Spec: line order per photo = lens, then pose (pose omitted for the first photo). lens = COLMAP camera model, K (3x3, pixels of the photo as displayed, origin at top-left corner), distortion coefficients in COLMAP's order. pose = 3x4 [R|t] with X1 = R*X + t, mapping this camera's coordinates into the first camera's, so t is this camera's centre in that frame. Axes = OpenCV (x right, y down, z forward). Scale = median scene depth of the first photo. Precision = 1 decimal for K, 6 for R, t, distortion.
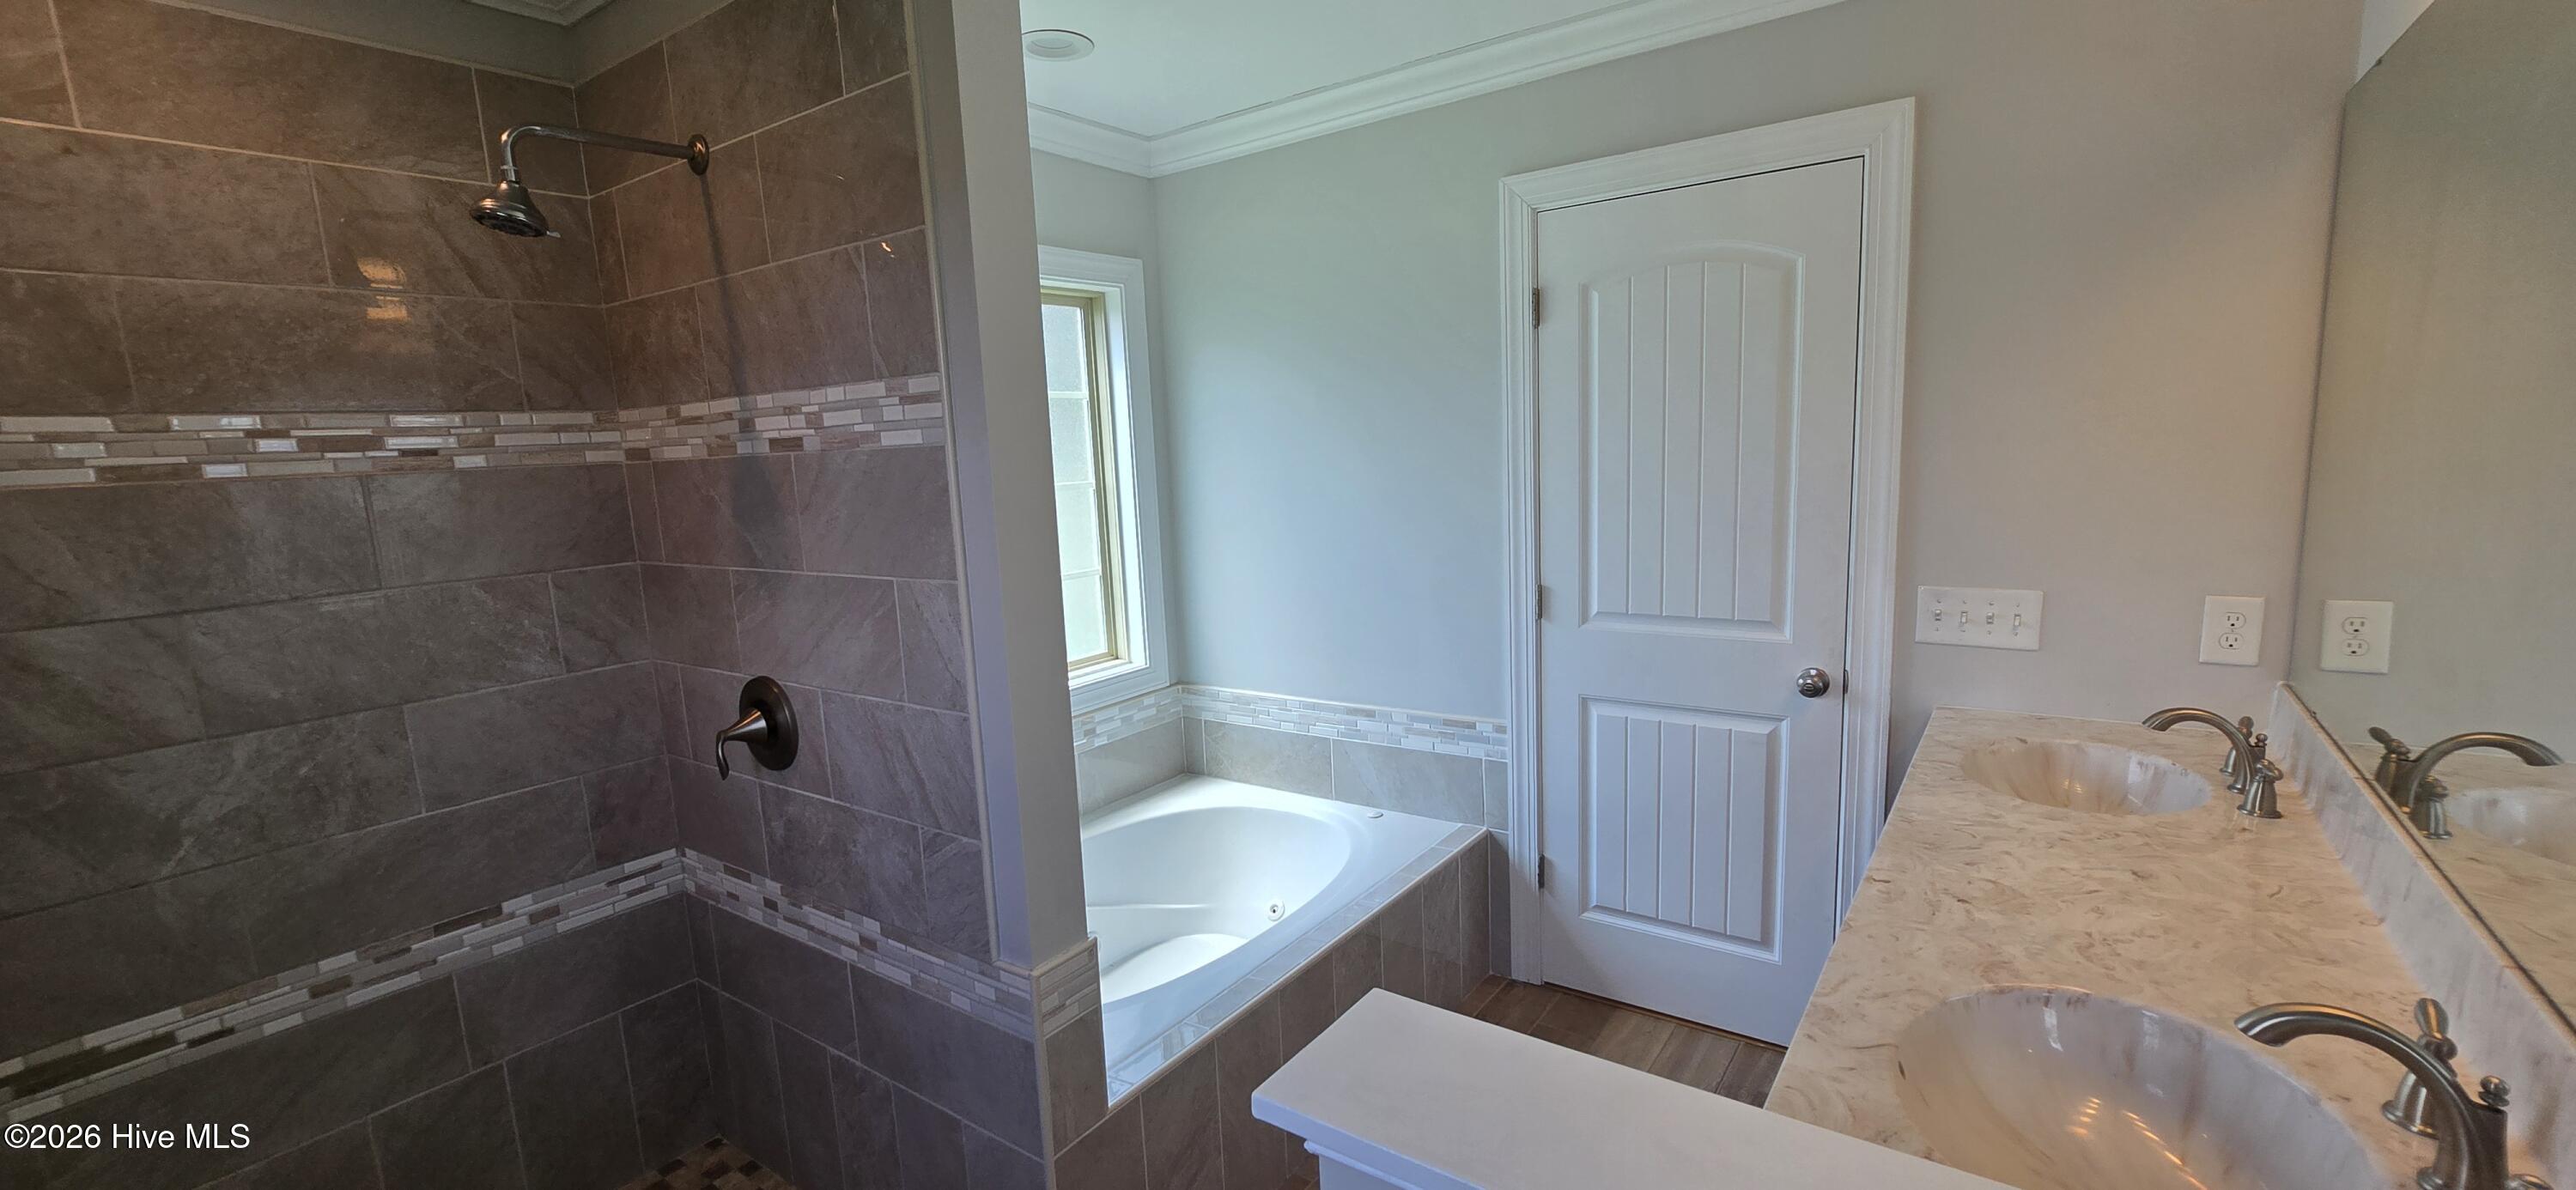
lens RADIAL K [[1054.0, 0, 1282.9], [0, 1054.0, 605.8], [0, 0, 1]] dist [0.000505, 0.000511]
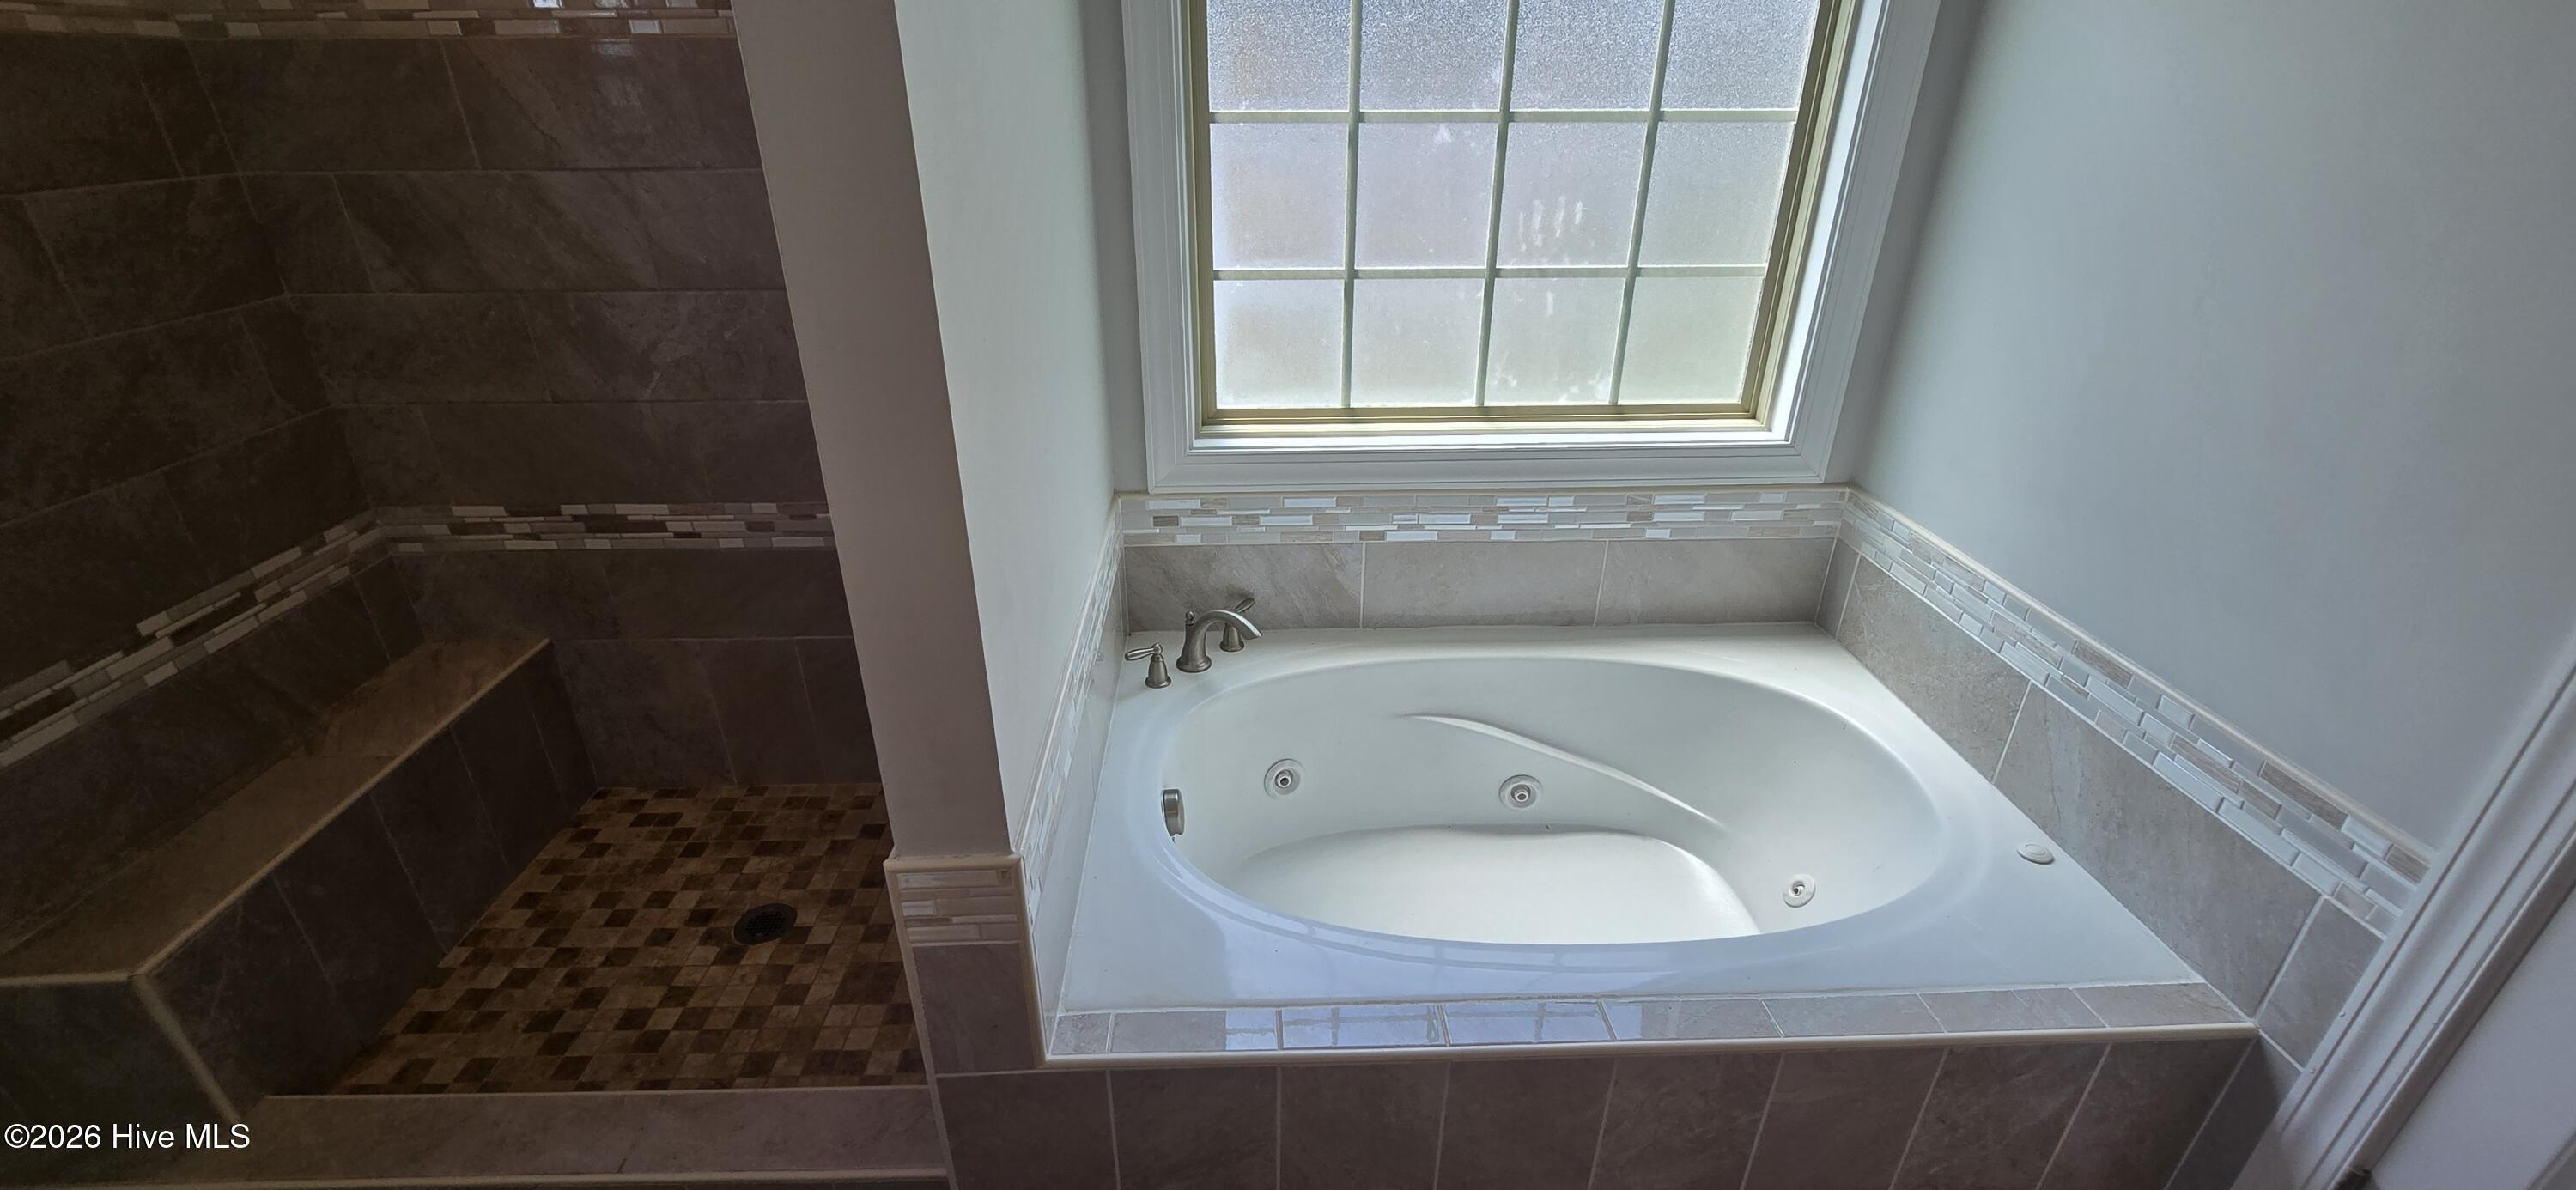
lens RADIAL K [[1054.0, 0, 1282.9], [0, 1054.0, 605.8], [0, 0, 1]] dist [0.000505, 0.000511]
pose [[0.614456, 0.389153, -0.686298, 0.179757], [-0.150485, 0.911725, 0.382246, -0.057453], [0.774467, -0.131596, 0.618776, 0.441012]]
